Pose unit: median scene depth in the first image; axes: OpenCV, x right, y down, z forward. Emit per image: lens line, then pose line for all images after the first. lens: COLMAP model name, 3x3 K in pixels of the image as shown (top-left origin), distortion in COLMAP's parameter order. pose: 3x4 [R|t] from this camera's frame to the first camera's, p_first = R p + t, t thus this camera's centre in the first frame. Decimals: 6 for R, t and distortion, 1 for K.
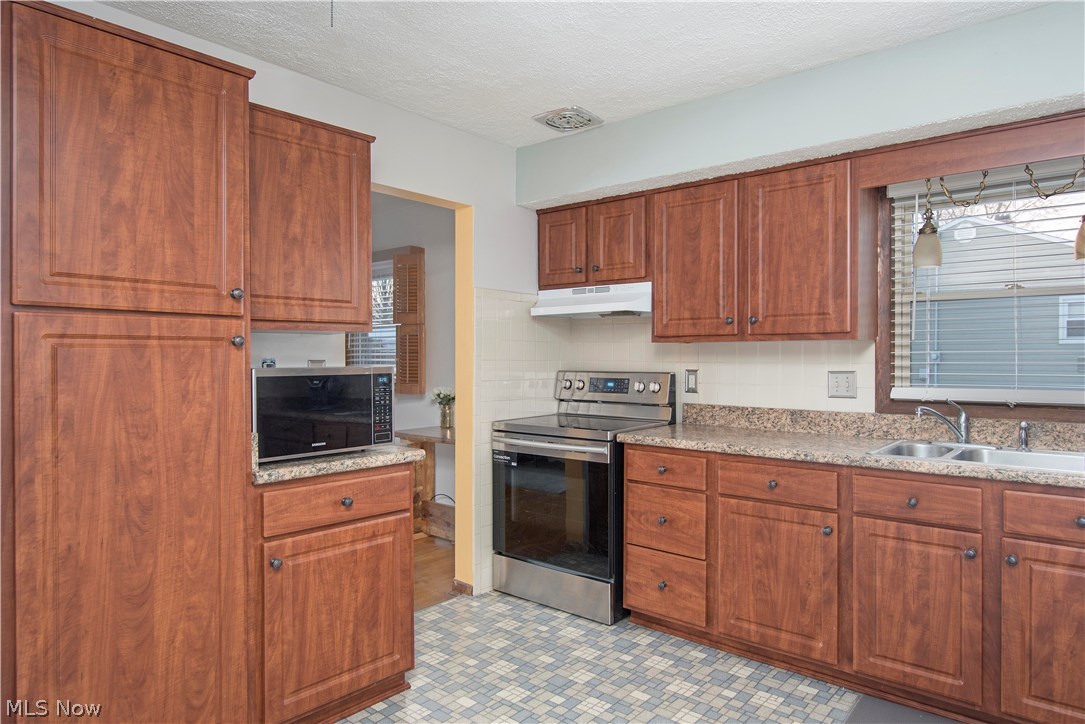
lens RADIAL K [[672.3, 0, 533.5], [0, 672.3, 357.8], [0, 0, 1]] dist [0.015918, -0.002322]
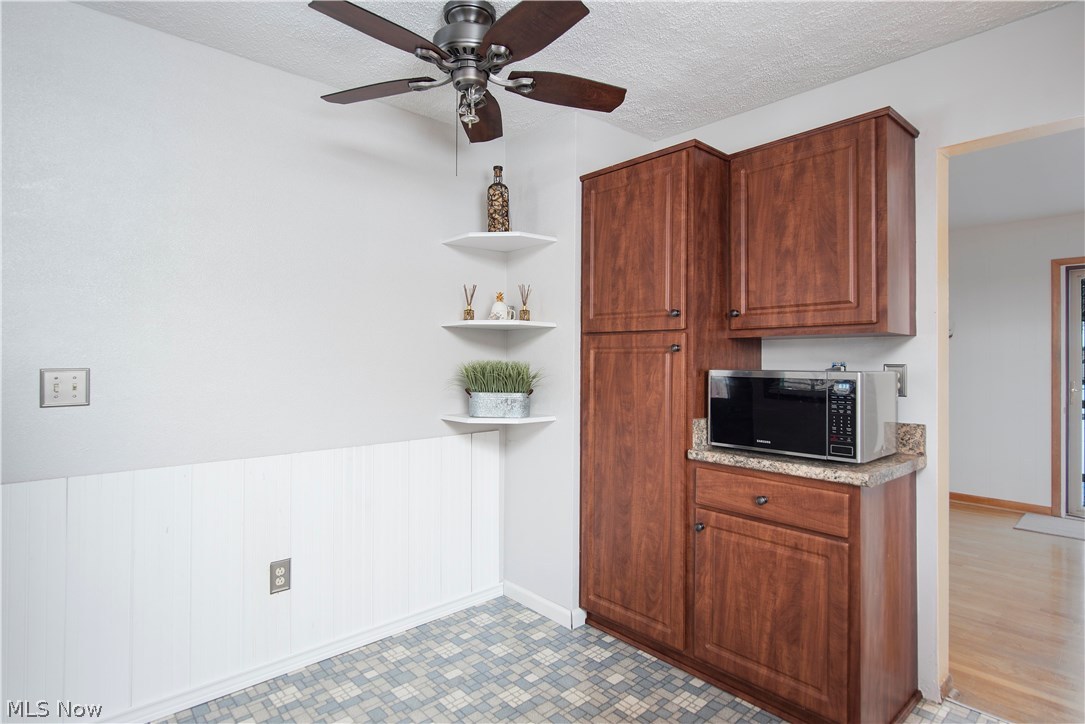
lens RADIAL K [[571.8, 0, 538.8], [0, 571.8, 359.3], [0, 0, 1]] dist [0.014101, -0.002421]
pose [[-0.130790, -0.008808, -0.991371, 0.662631], [-0.012143, 0.999900, -0.007281, 0.008376], [0.991336, 0.011086, -0.130884, 0.795832]]
